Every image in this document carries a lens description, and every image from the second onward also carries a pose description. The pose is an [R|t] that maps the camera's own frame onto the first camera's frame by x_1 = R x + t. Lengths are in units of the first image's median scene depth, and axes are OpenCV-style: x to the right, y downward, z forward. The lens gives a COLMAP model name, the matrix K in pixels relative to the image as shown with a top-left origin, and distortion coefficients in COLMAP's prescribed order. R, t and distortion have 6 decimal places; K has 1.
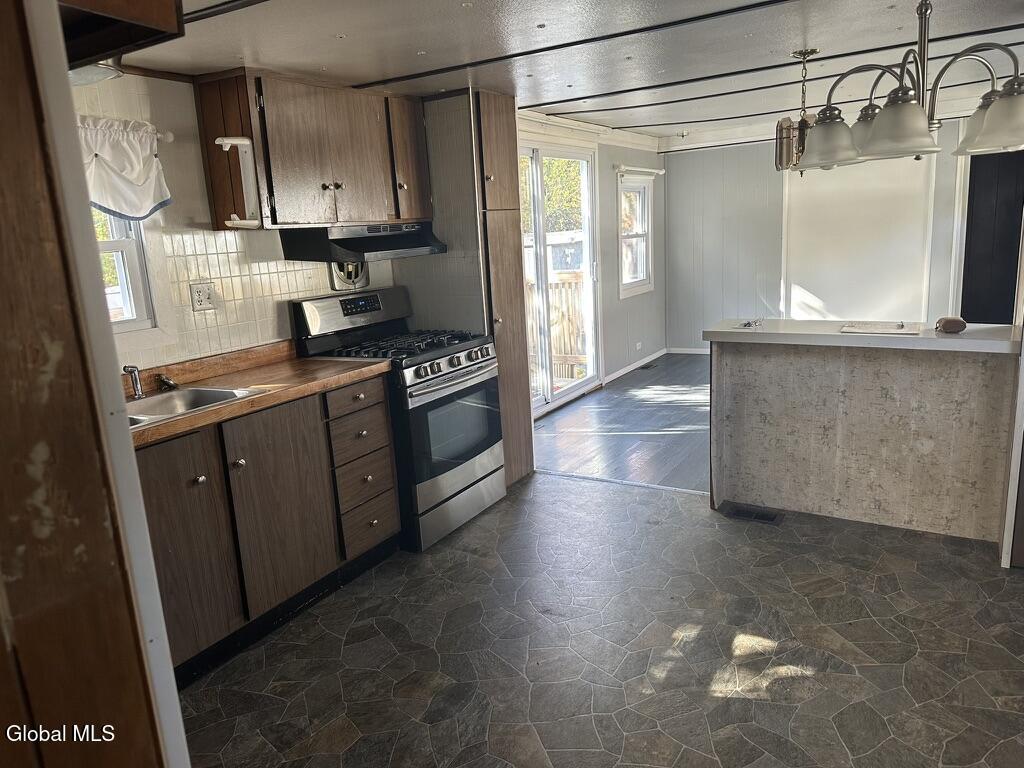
lens RADIAL K [[730.8, 0, 505.7], [0, 730.8, 384.3], [0, 0, 1]] dist [0.078038, -0.080847]
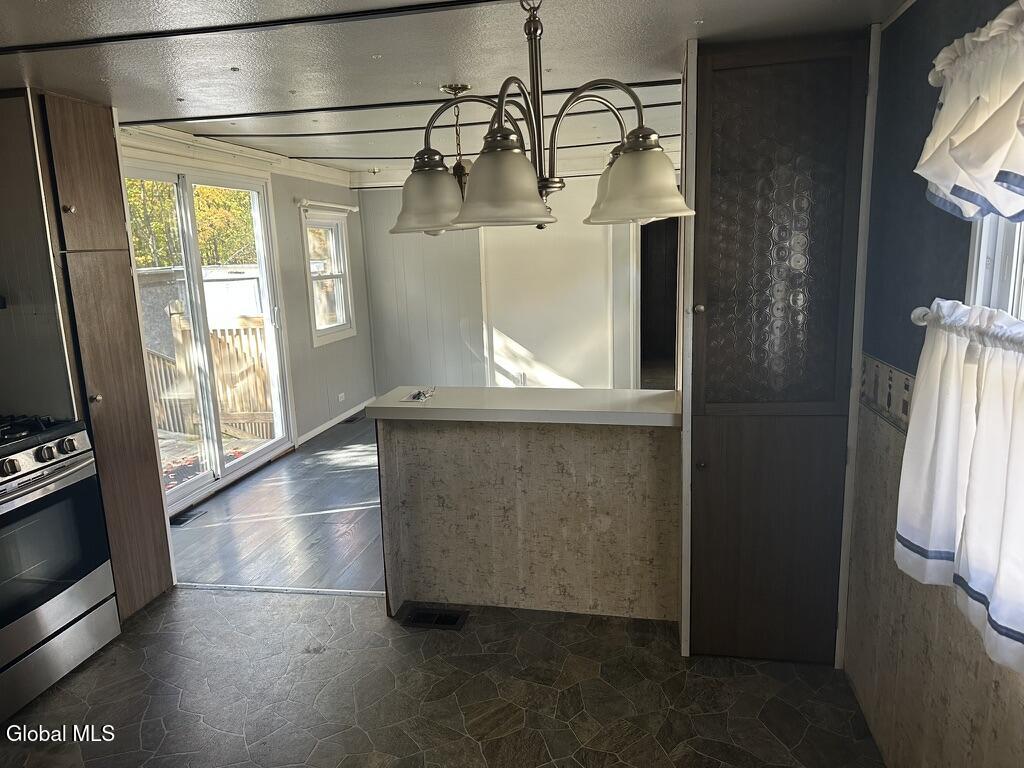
lens RADIAL K [[725.7, 0, 503.1], [0, 725.7, 384.4], [0, 0, 1]] dist [0.135500, -0.171113]
pose [[0.940409, -0.042529, 0.337375, 0.139390], [0.055504, 0.998040, -0.028903, -0.065031], [-0.335485, 0.045906, 0.940927, 0.168344]]
